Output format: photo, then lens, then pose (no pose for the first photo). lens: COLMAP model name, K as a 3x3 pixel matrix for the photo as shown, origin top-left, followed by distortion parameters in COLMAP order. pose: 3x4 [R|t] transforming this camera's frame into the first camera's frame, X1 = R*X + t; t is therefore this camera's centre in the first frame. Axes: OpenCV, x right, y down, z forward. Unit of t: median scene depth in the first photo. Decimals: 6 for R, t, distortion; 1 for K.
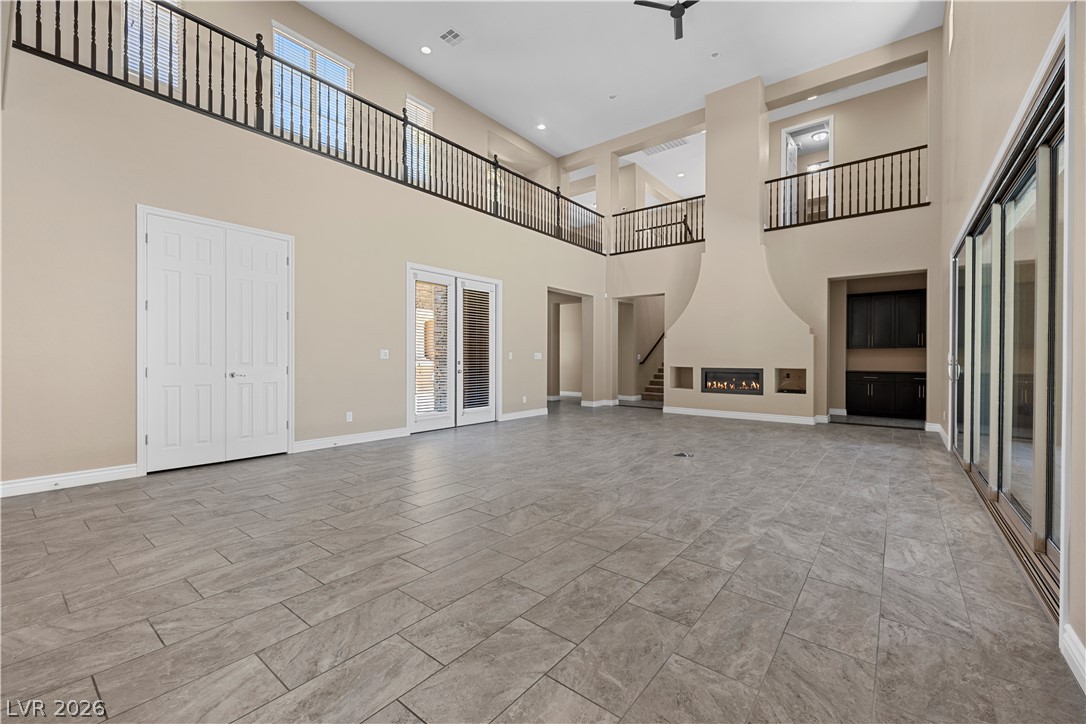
lens RADIAL K [[440.6, 0, 532.1], [0, 440.6, 367.7], [0, 0, 1]] dist [0.004459, -0.000021]
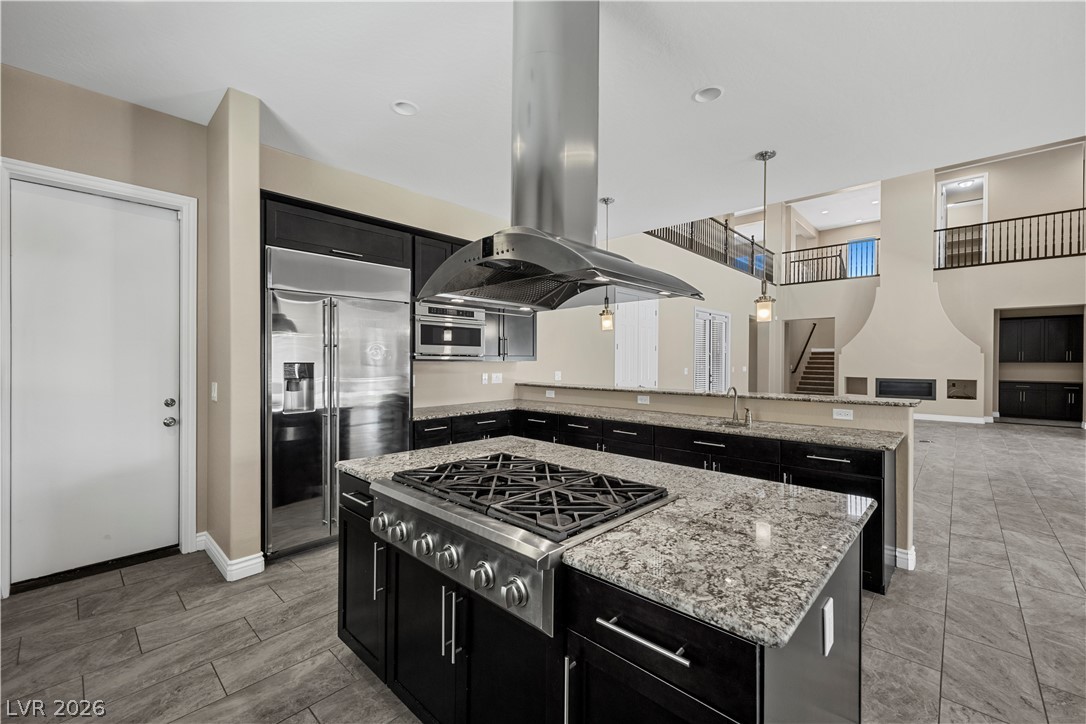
lens RADIAL K [[440.6, 0, 535.4], [0, 440.6, 368.0], [0, 0, 1]] dist [0.004459, -0.000021]
pose [[0.996052, -0.000632, -0.088765, -0.502810], [0.000457, 0.999998, -0.001993, -0.028173], [0.088766, 0.001944, 0.996051, -0.366517]]
